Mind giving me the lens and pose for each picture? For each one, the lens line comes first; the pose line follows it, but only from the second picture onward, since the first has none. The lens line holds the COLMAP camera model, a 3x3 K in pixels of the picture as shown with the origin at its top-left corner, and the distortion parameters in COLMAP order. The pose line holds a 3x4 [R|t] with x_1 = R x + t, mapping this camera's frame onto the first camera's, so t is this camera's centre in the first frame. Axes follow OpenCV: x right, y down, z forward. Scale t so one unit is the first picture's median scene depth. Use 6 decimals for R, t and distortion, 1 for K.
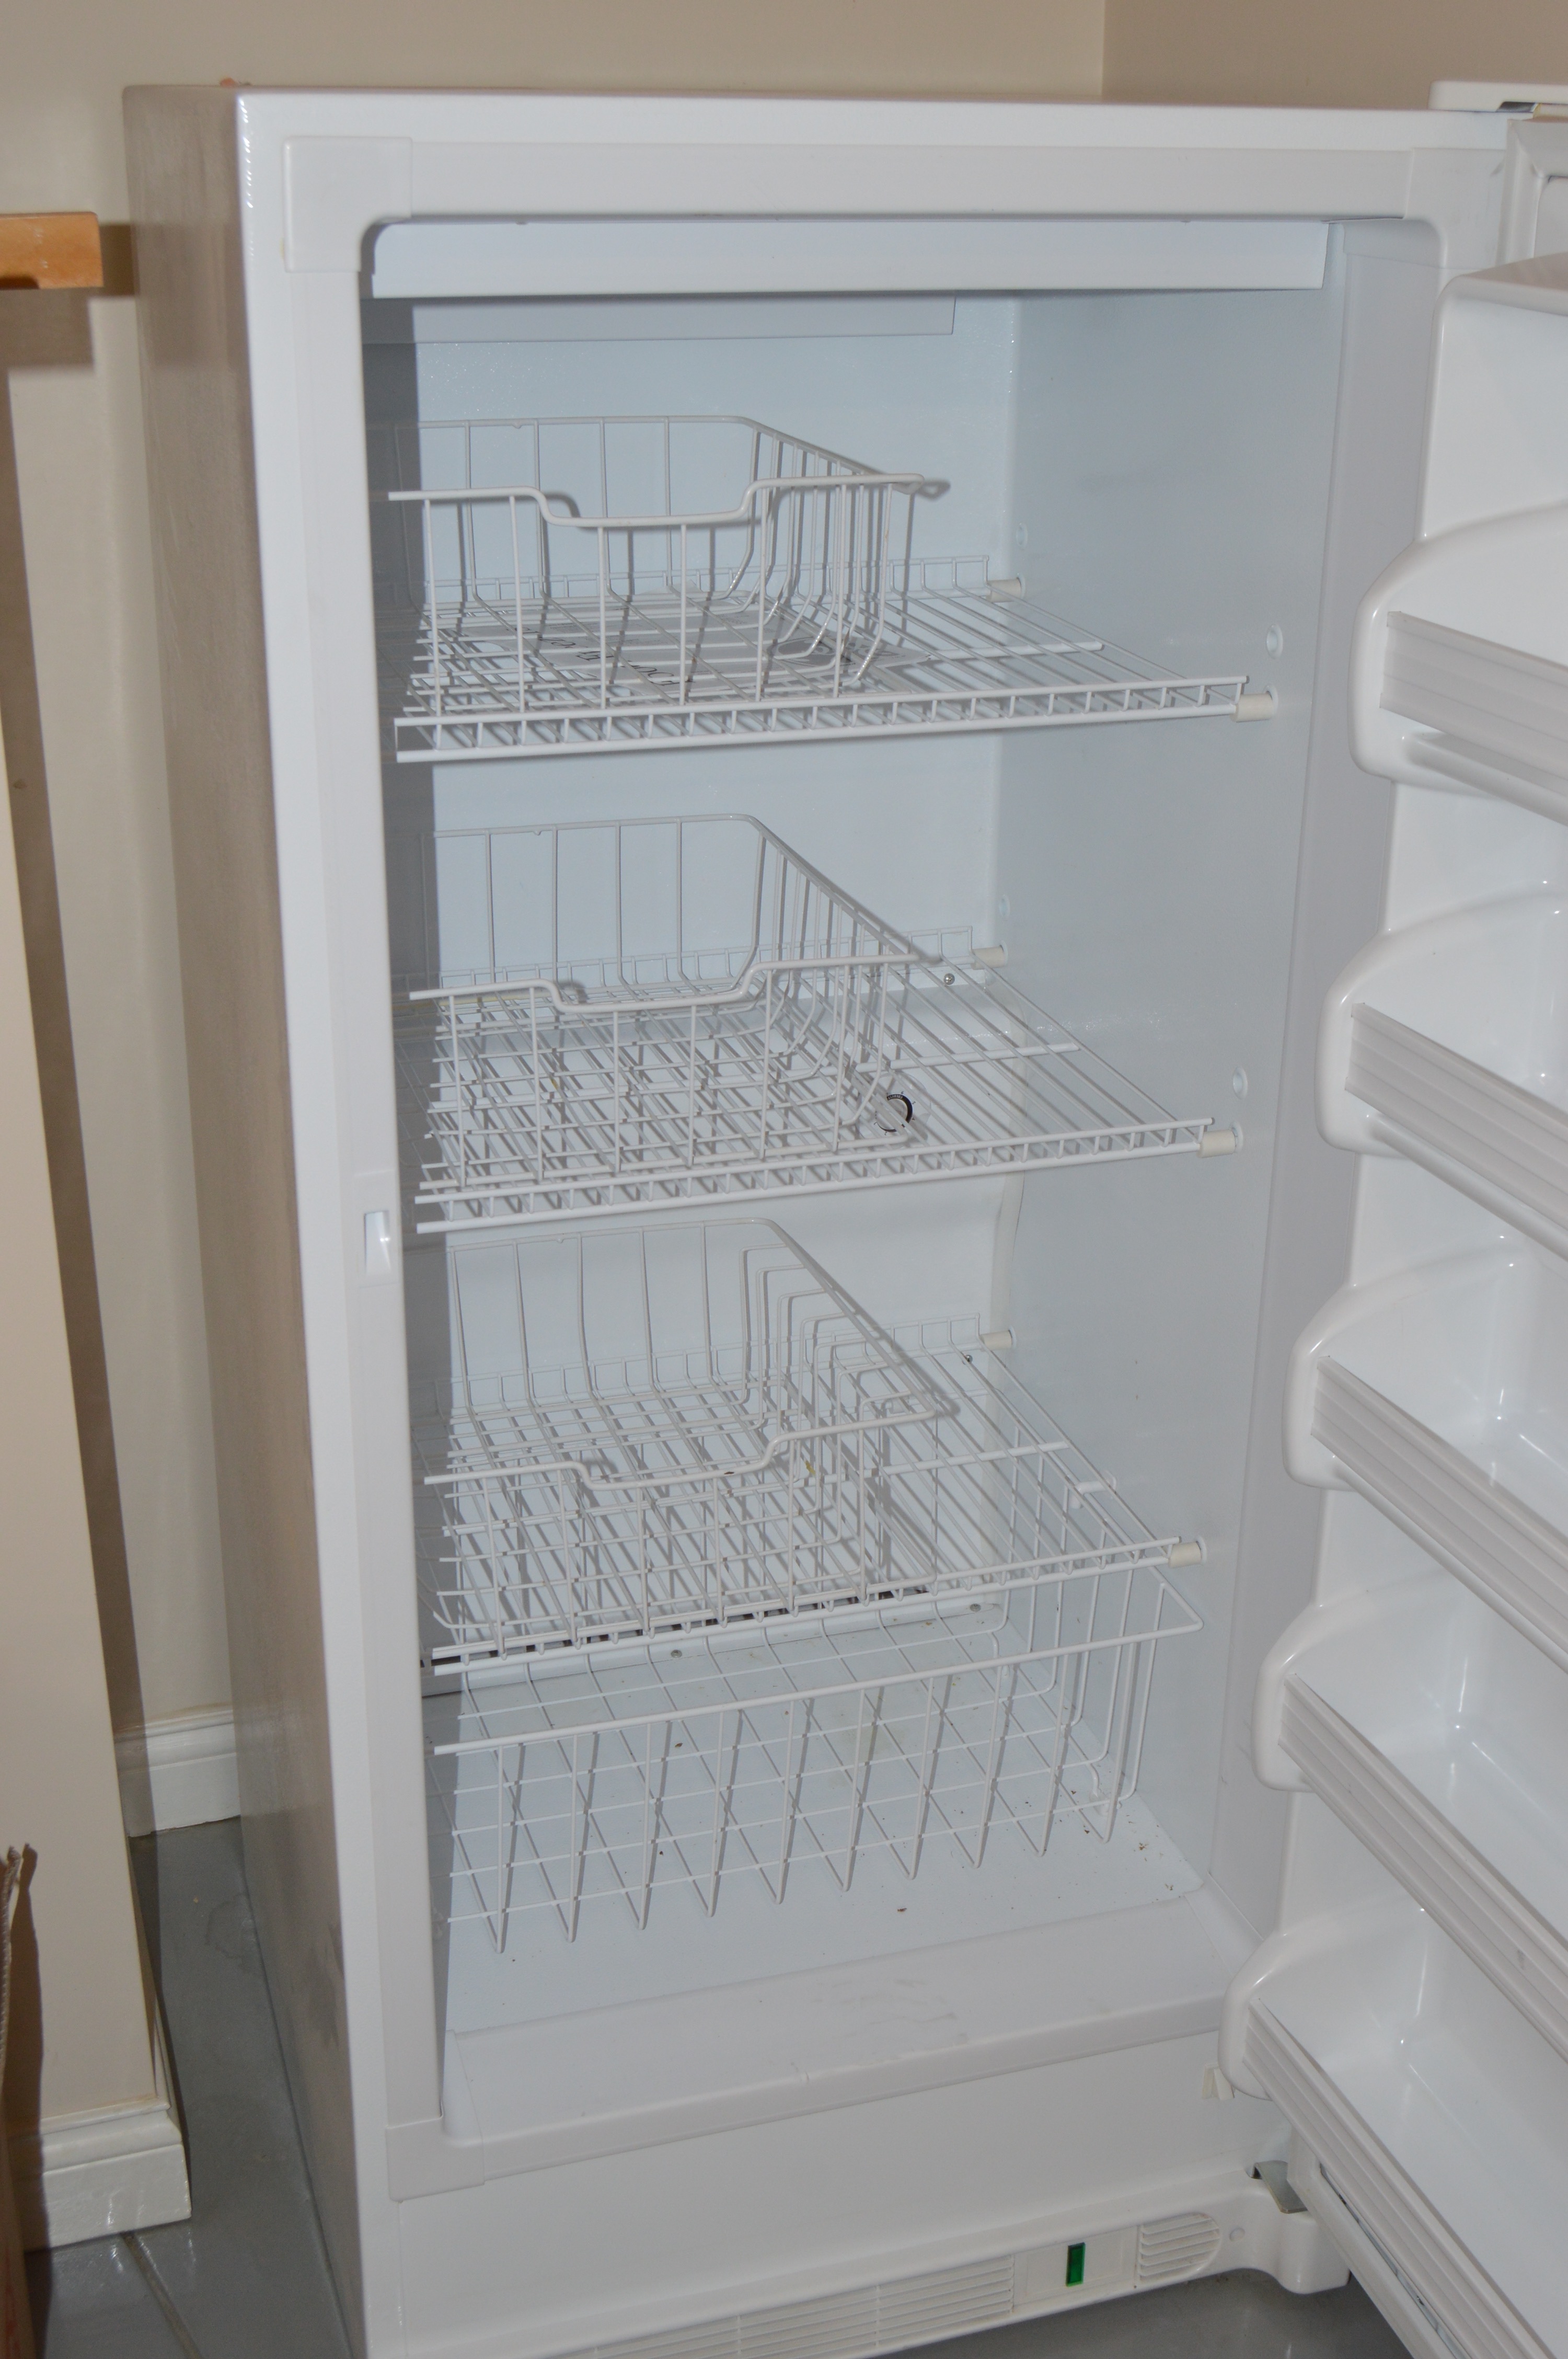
lens RADIAL K [[2872.4, 0, 784.0], [0, 2872.4, 1179.5], [0, 0, 1]] dist [-0.056579, -0.000197]
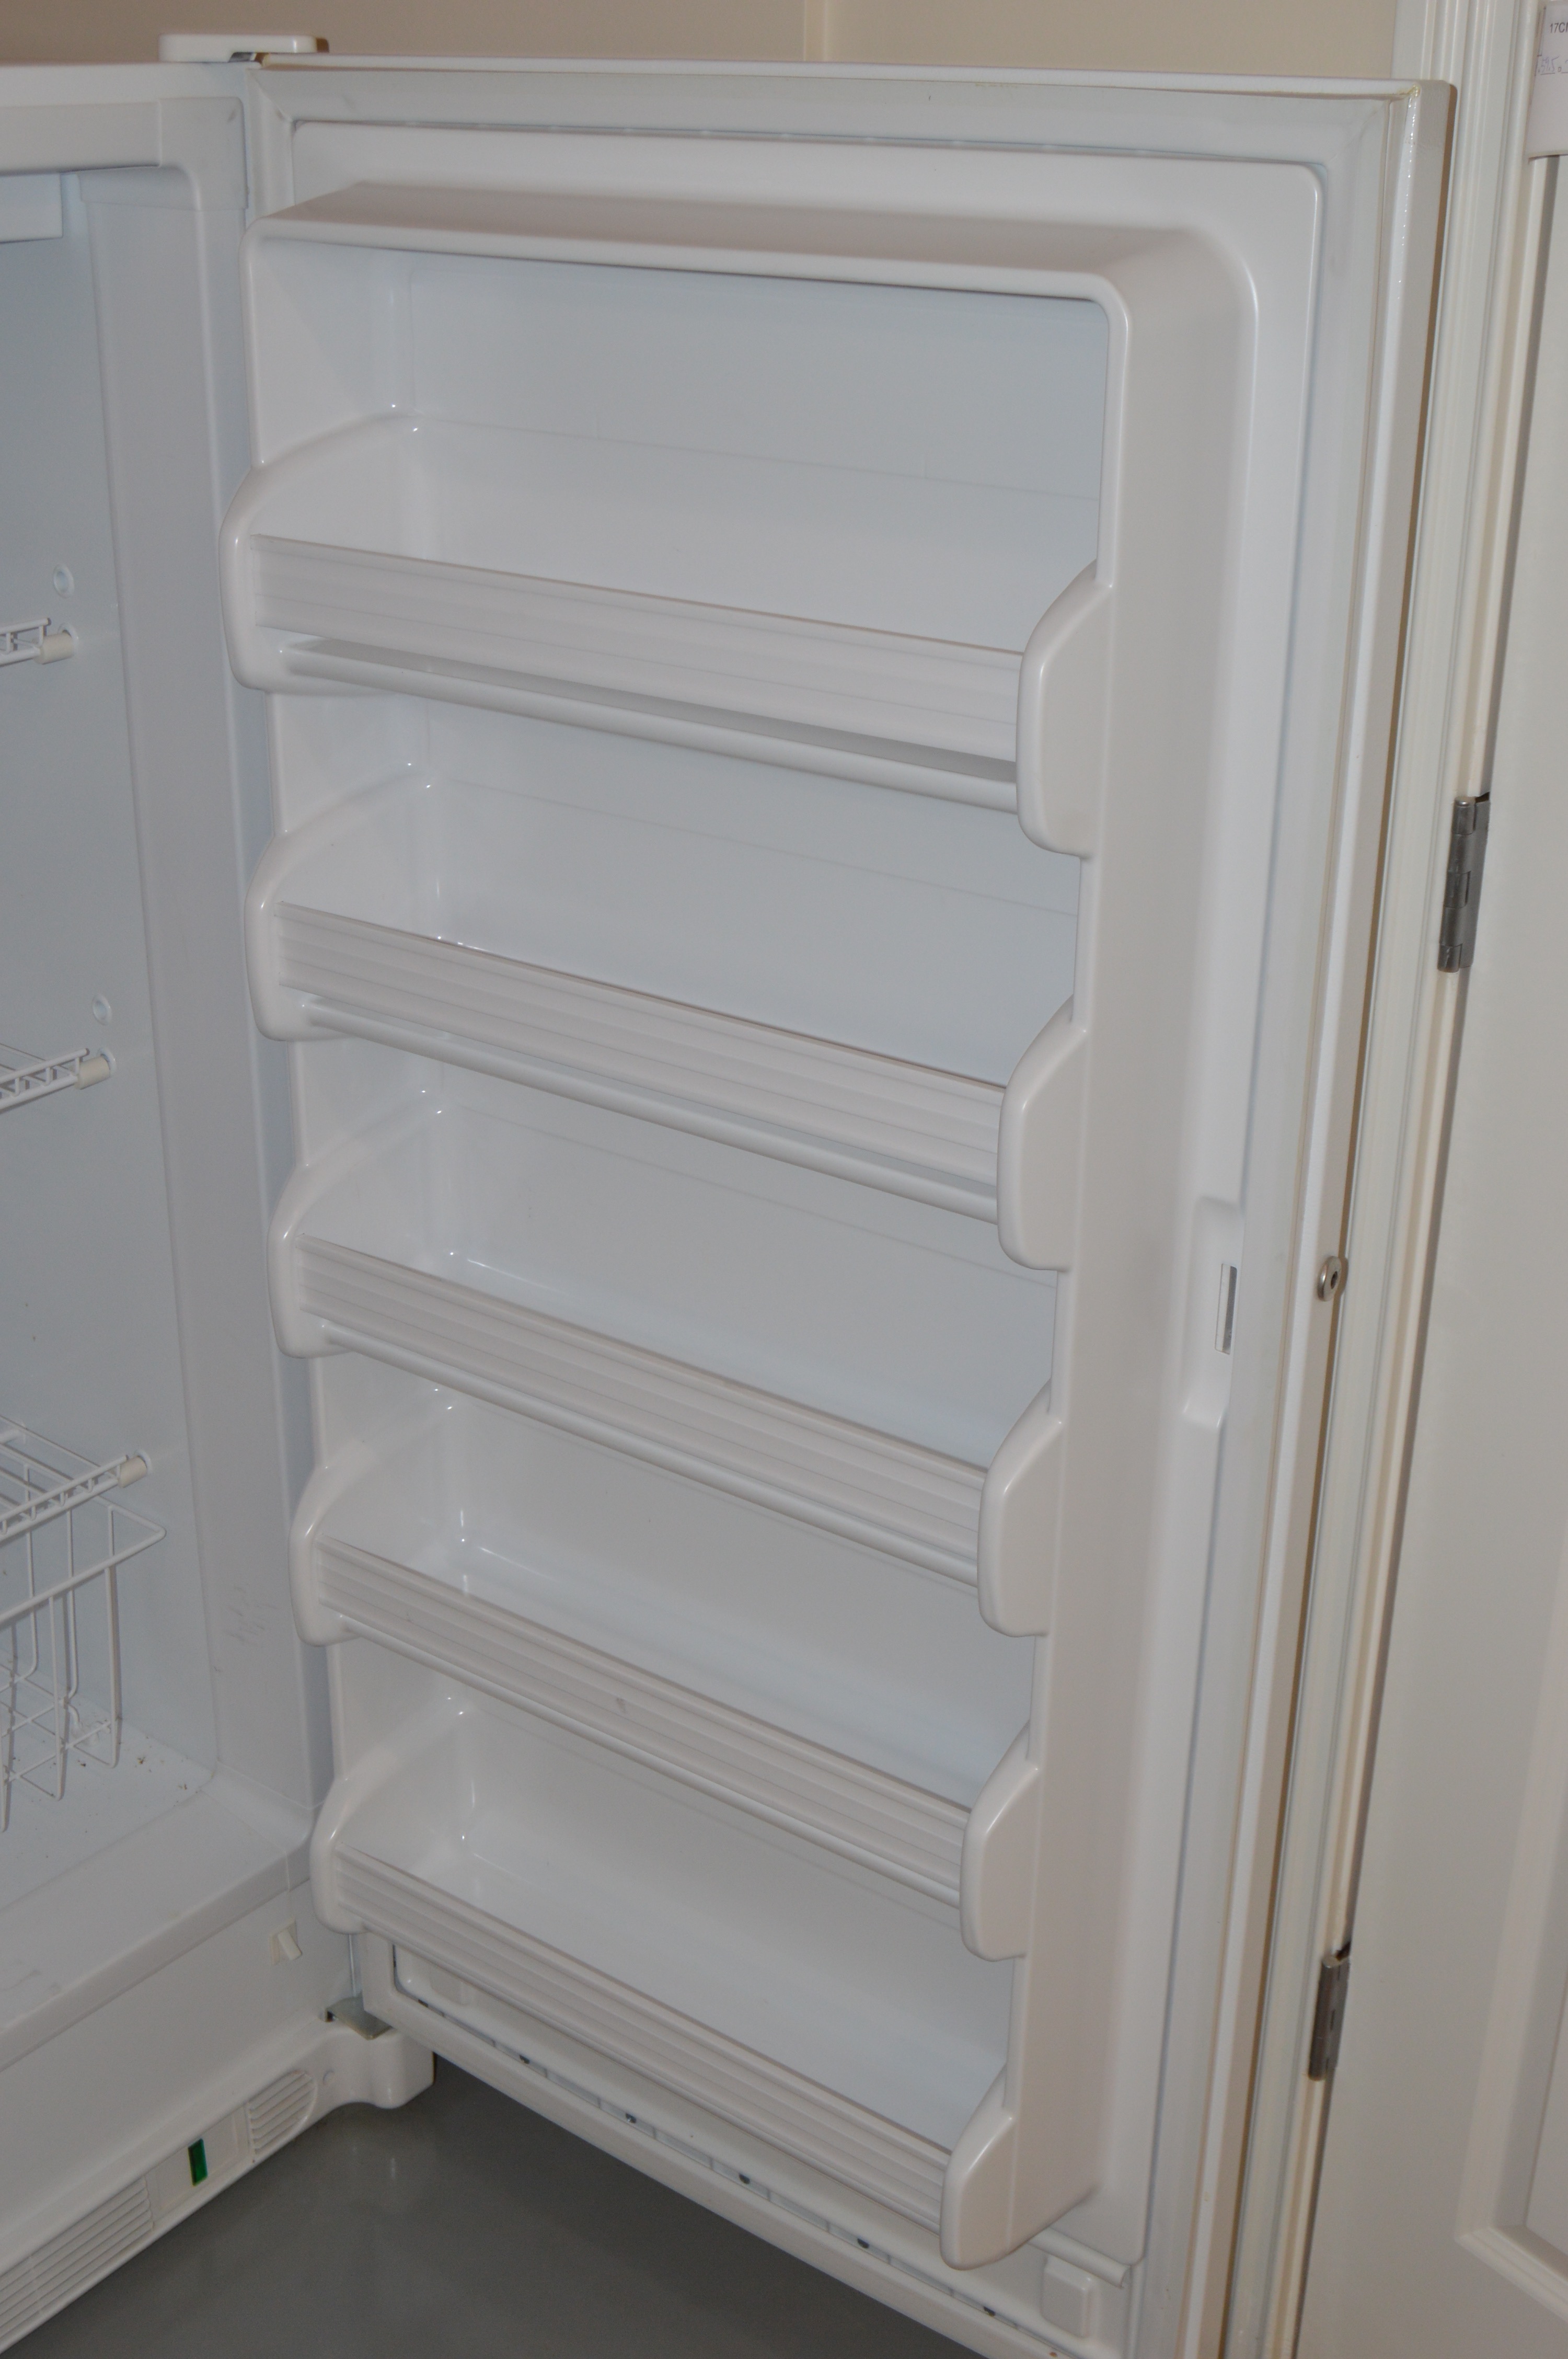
lens RADIAL K [[2872.4, 0, 784.0], [0, 2872.4, 1179.5], [0, 0, 1]] dist [-0.056579, -0.000197]
pose [[0.818724, -0.223713, 0.528813, -0.222471], [0.209958, 0.973839, 0.086918, -0.013536], [-0.534424, 0.039866, 0.844276, -0.000676]]
